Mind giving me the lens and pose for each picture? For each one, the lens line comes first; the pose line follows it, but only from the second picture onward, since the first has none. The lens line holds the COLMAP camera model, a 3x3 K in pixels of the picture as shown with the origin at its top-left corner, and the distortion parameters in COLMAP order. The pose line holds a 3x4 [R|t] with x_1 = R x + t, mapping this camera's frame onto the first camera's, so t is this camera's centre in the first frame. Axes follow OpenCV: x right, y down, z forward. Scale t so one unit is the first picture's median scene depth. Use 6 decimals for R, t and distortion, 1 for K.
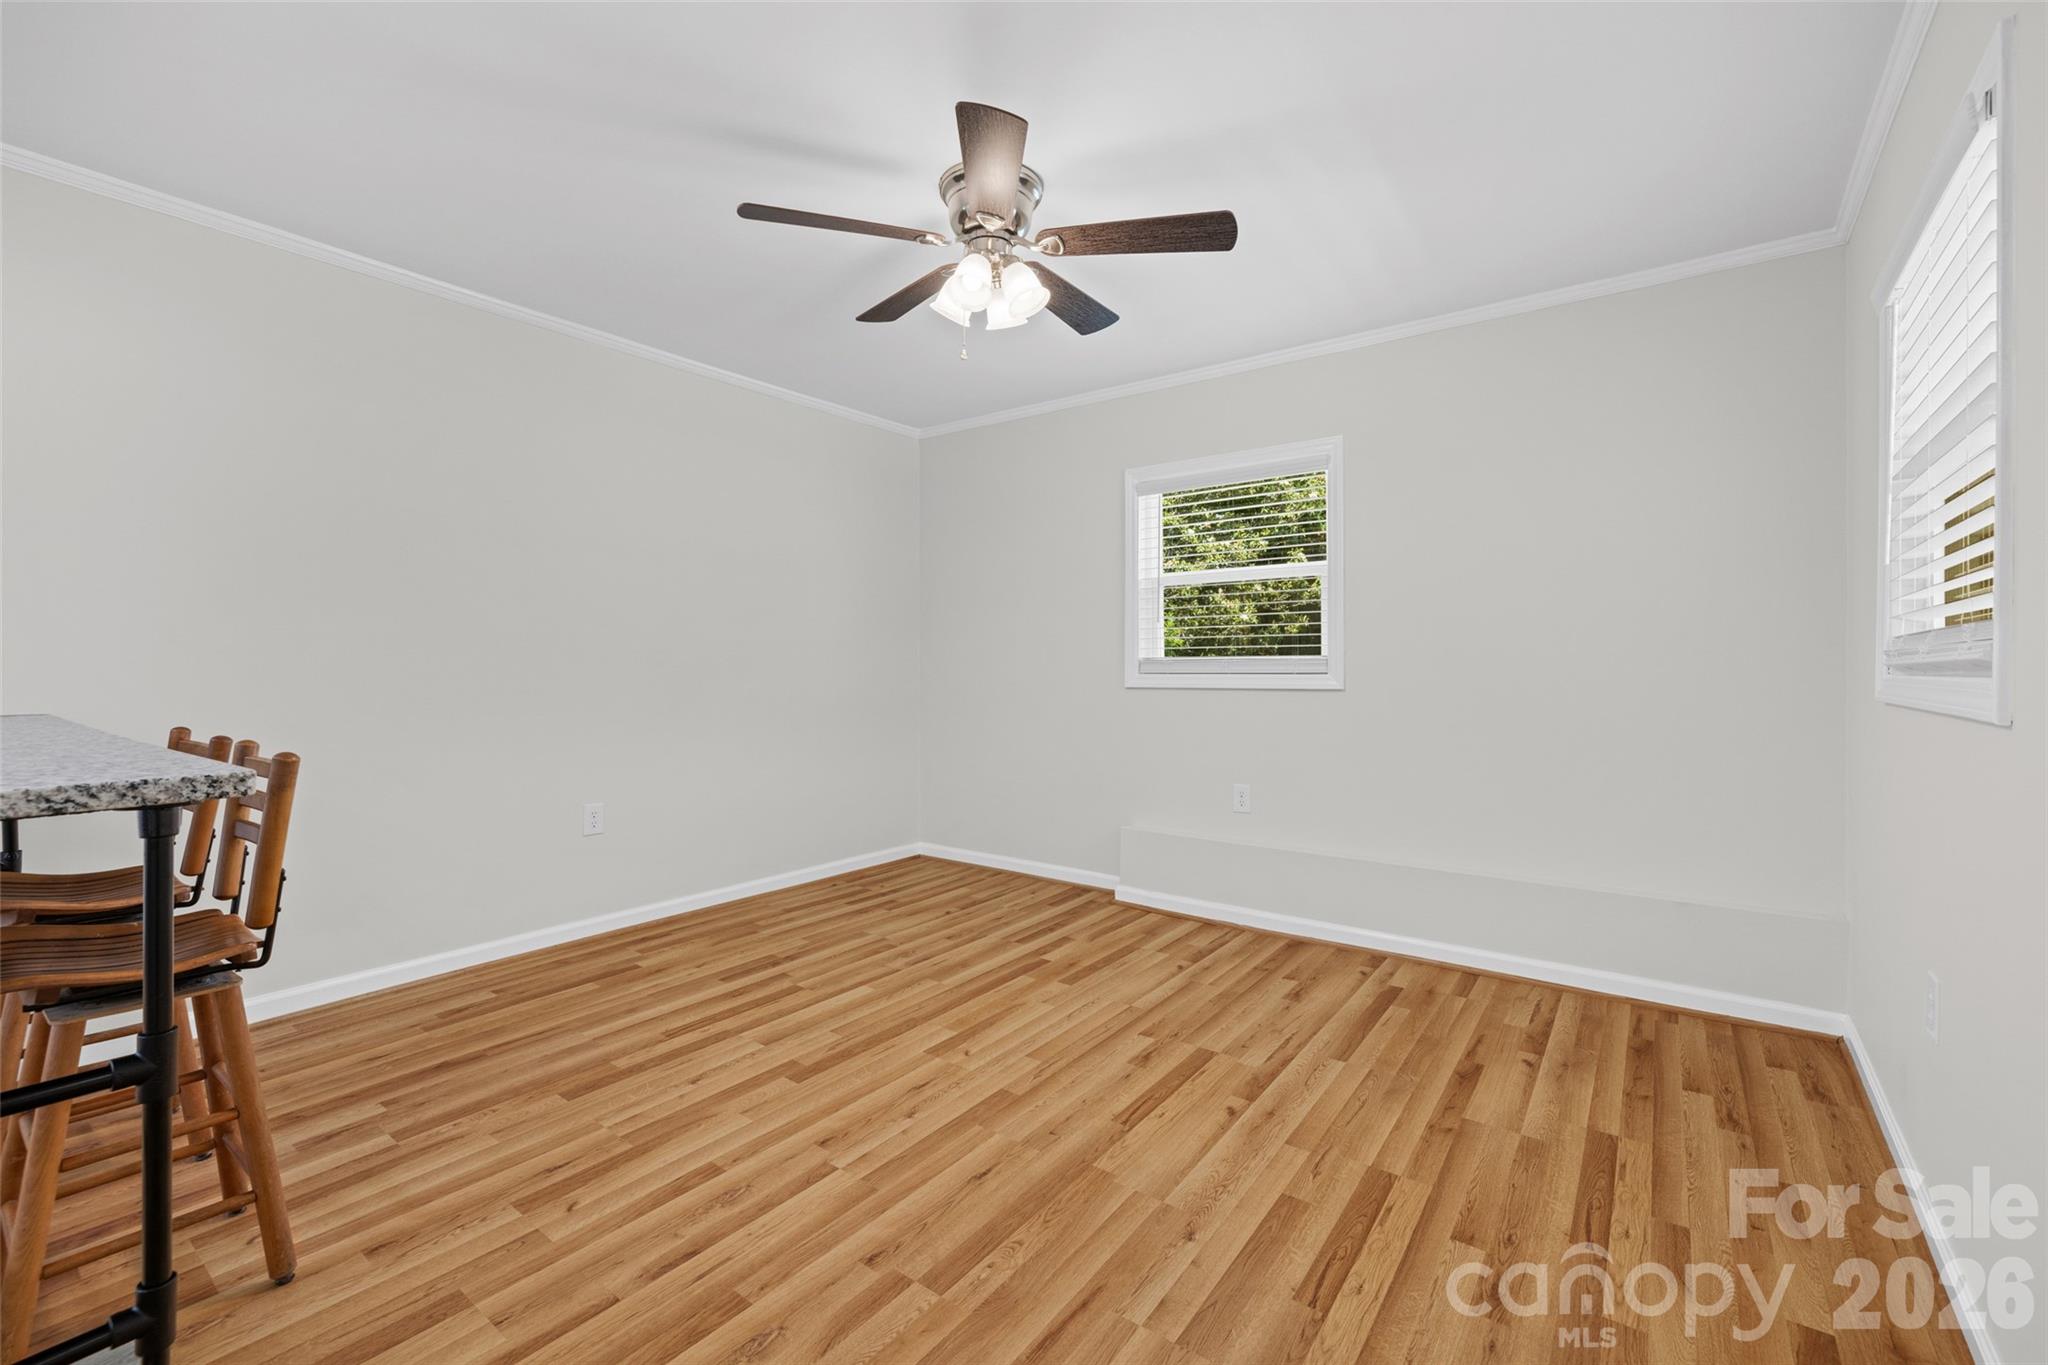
lens RADIAL K [[857.6, 0, 1021.0], [0, 857.6, 671.6], [0, 0, 1]] dist [0.000212, 0.000178]
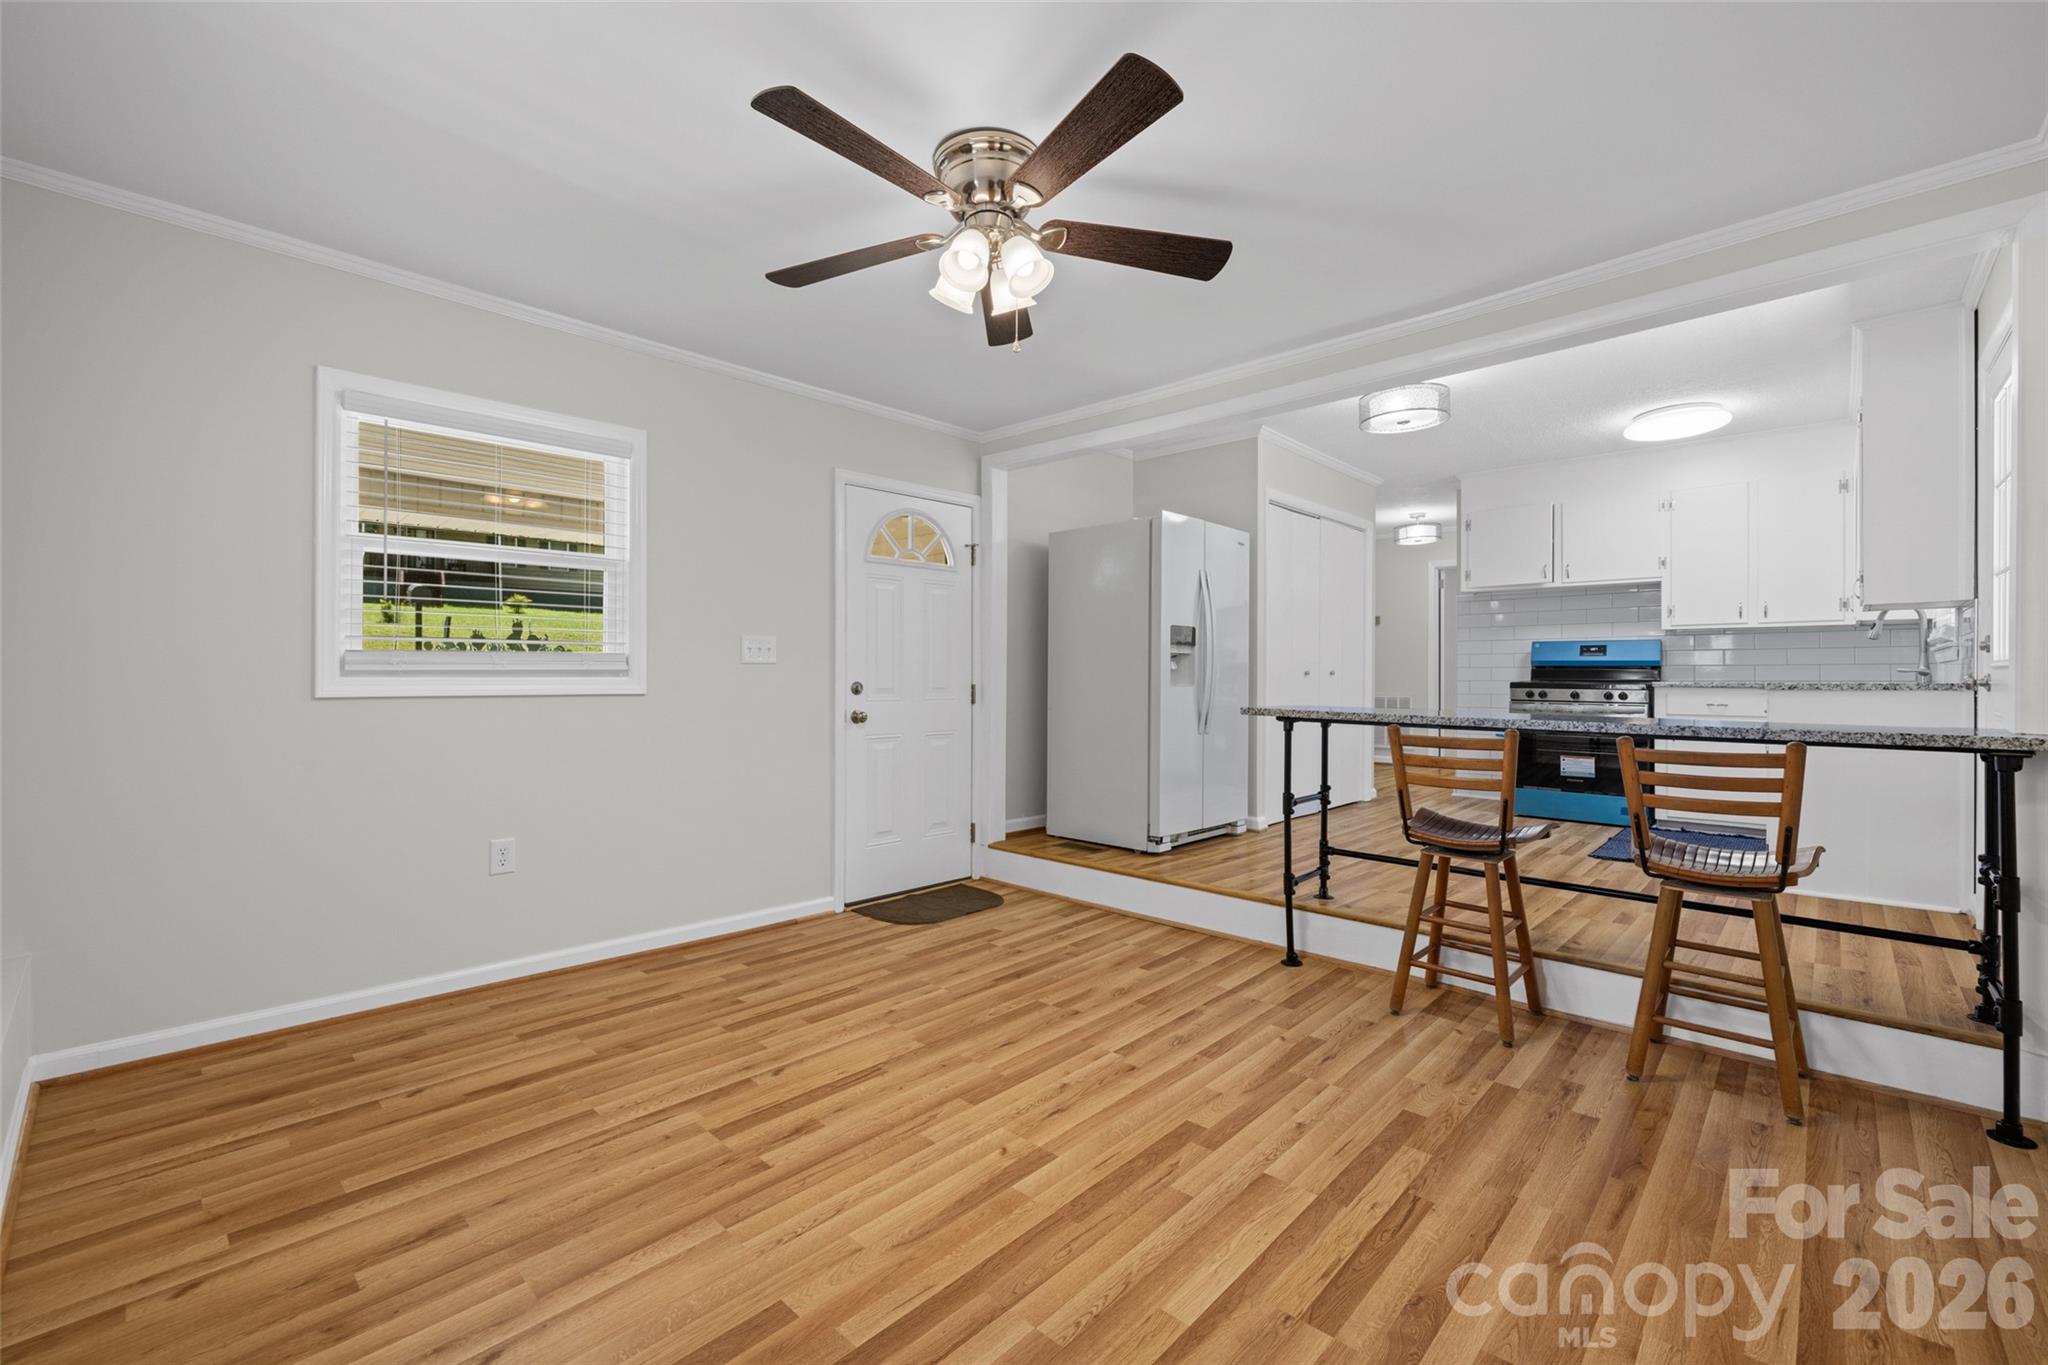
lens RADIAL K [[857.6, 0, 1021.0], [0, 857.6, 671.6], [0, 0, 1]] dist [0.000212, 0.000178]
pose [[-0.993299, -0.005771, 0.115425, -0.204704], [-0.005417, 0.999980, 0.003381, -0.015052], [-0.115443, 0.002733, -0.993310, 2.167833]]
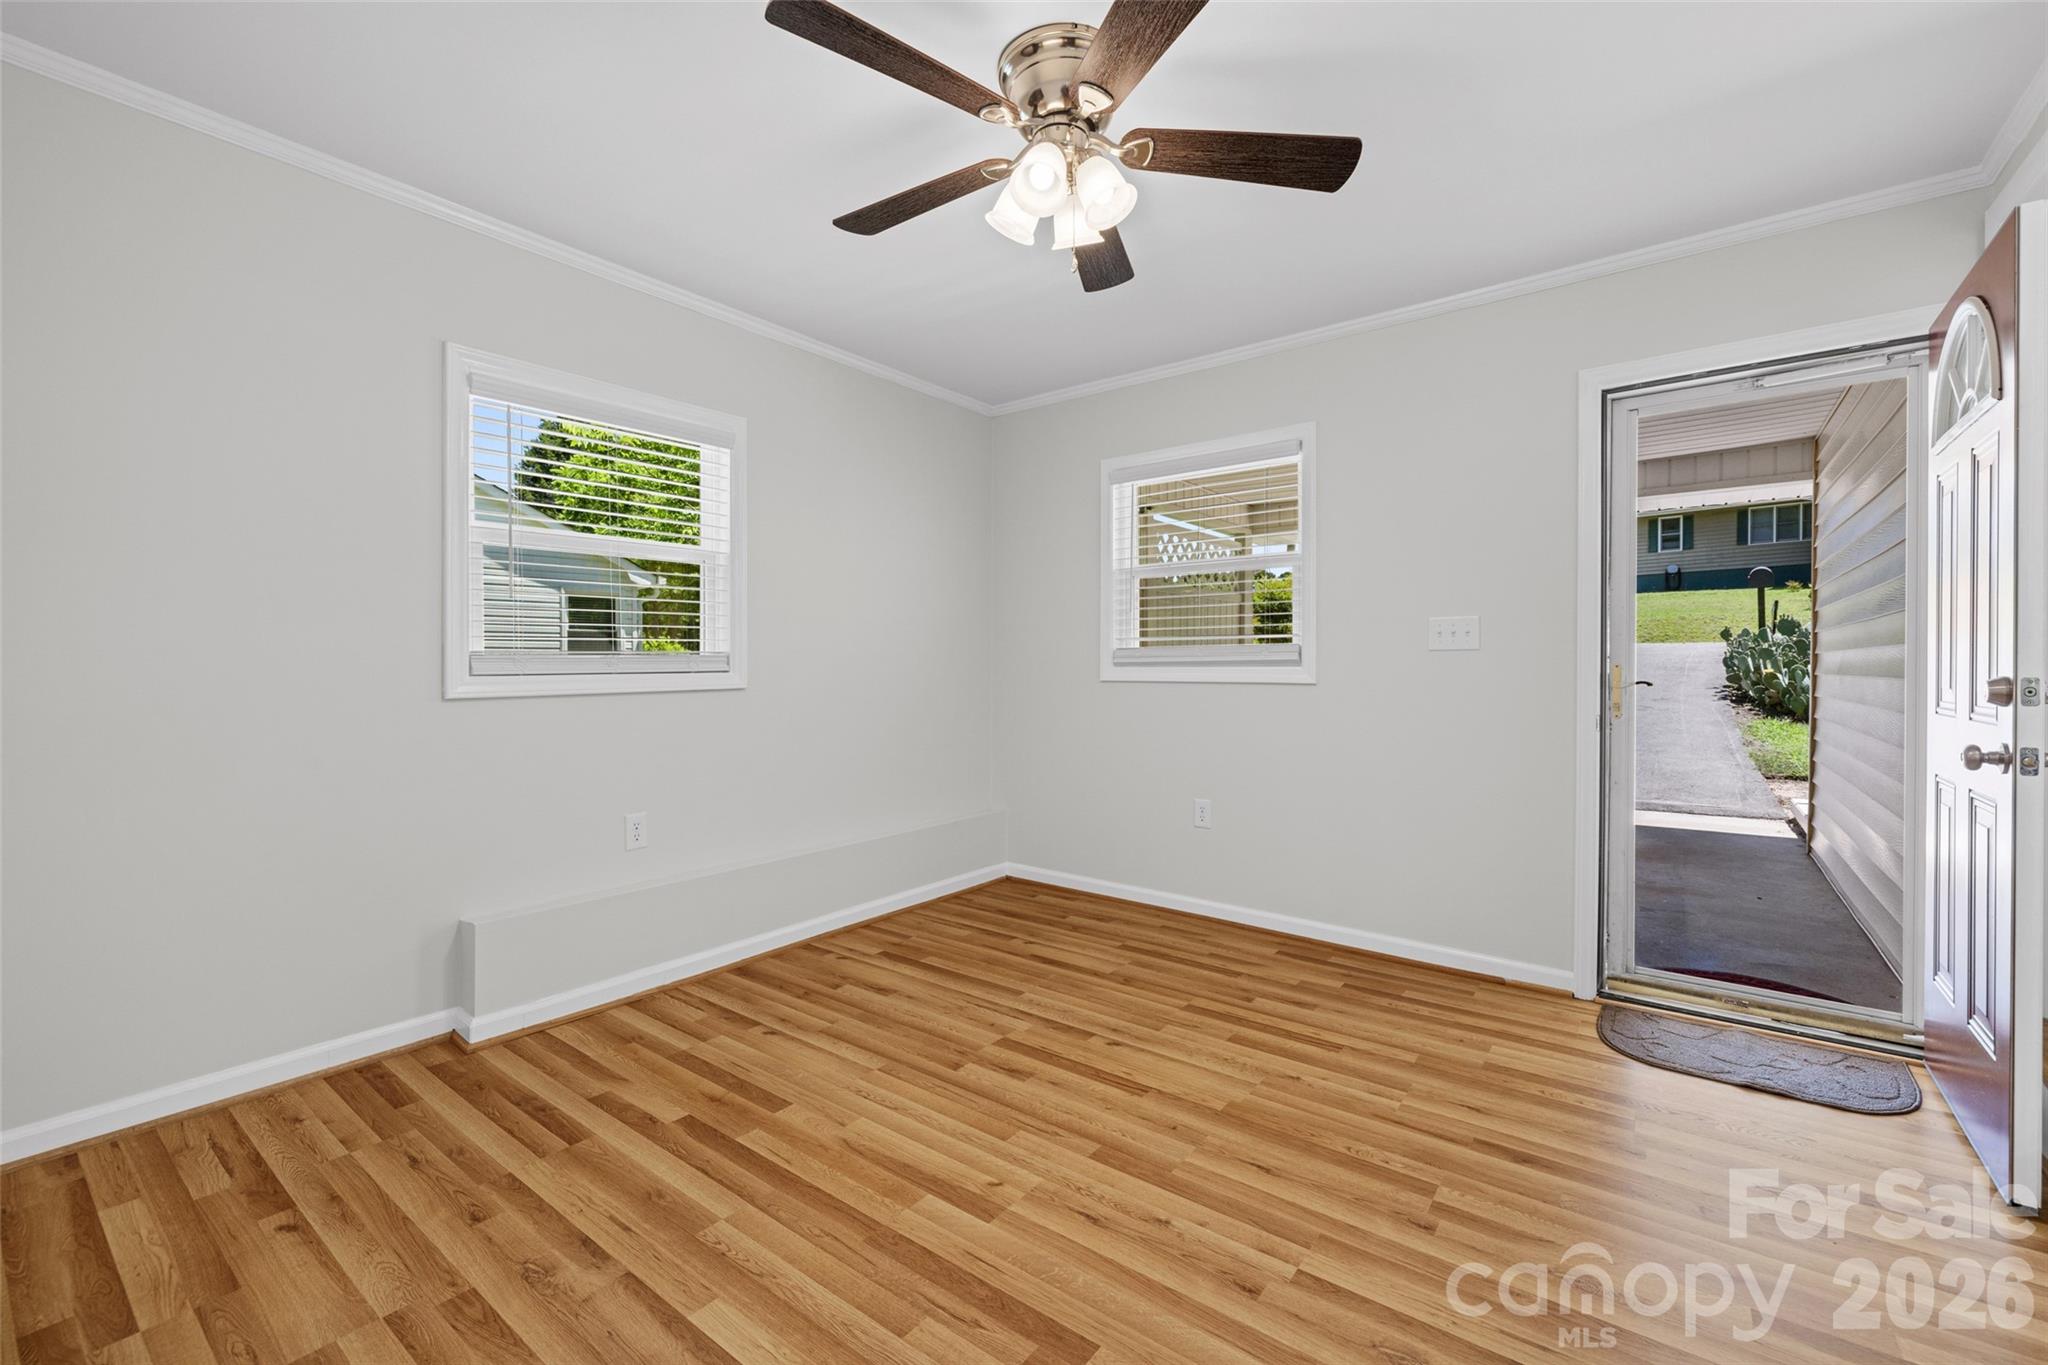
lens RADIAL K [[857.6, 0, 1021.0], [0, 857.6, 671.6], [0, 0, 1]] dist [0.000212, 0.000178]
pose [[0.011630, -0.008554, 0.999896, -0.960053], [0.008436, 0.999929, 0.008456, -0.004505], [-0.999897, 0.008336, 0.011701, 1.159996]]
